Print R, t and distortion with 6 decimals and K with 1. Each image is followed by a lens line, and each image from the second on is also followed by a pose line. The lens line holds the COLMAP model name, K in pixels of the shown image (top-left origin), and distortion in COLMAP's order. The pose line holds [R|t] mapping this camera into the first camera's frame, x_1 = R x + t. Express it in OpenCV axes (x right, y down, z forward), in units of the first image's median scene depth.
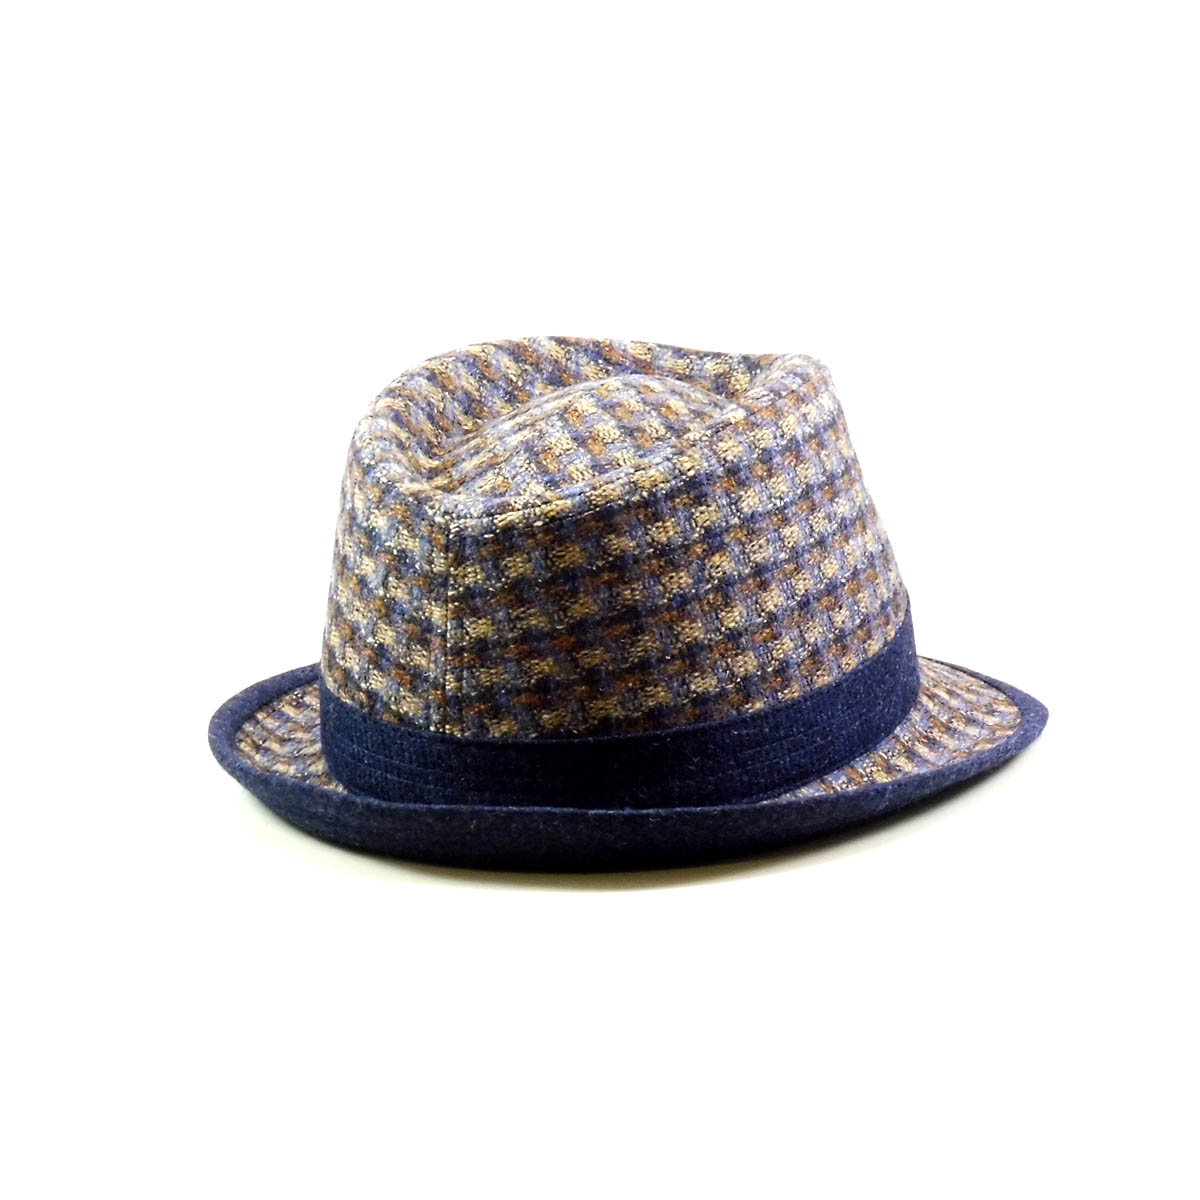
lens RADIAL K [[3691.9, 0, 592.1], [0, 3691.9, 598.3], [0, 0, 1]] dist [0.839891, 0.000000]
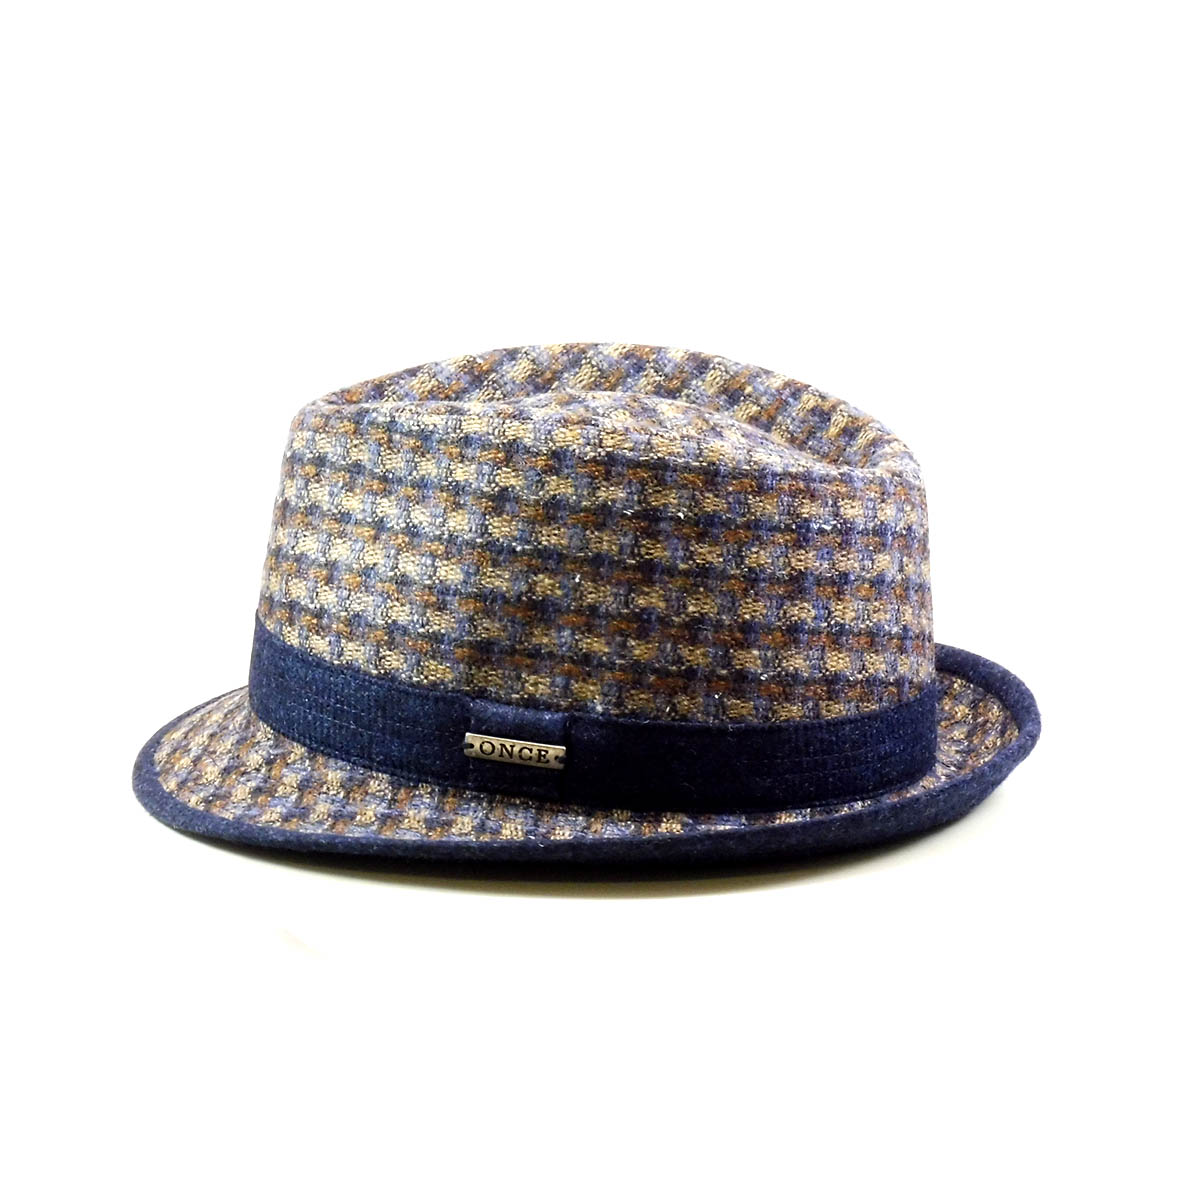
lens RADIAL K [[3691.9, 0, 593.3], [0, 3691.9, 603.0], [0, 0, 1]] dist [0.839891, 0.000000]
pose [[-0.292657, -0.217273, 0.931206, -0.994187], [0.237466, 0.926822, 0.290881, -0.315318], [-0.926262, 0.306258, -0.219646, 1.313882]]
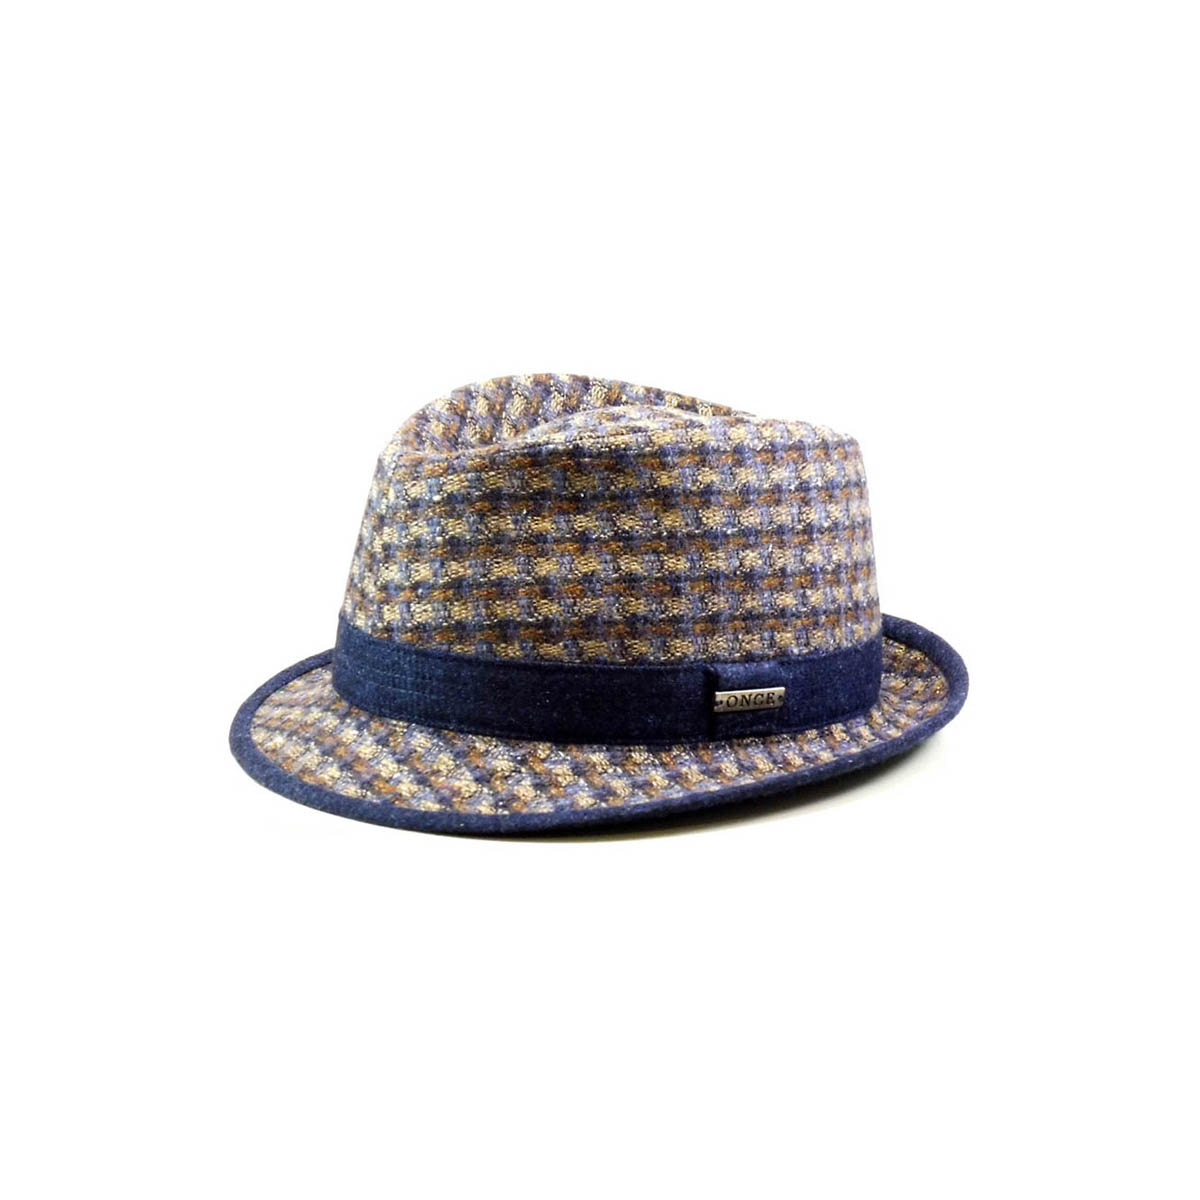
lens RADIAL K [[3018.8, 0, 600.2], [0, 3018.8, 597.8], [0, 0, 1]] dist [0.941725, 0.000000]
pose [[-0.903327, -0.085005, 0.420445, -0.429244], [0.116898, 0.894284, 0.431962, -0.452164], [-0.412716, 0.439353, -0.797894, 1.917745]]
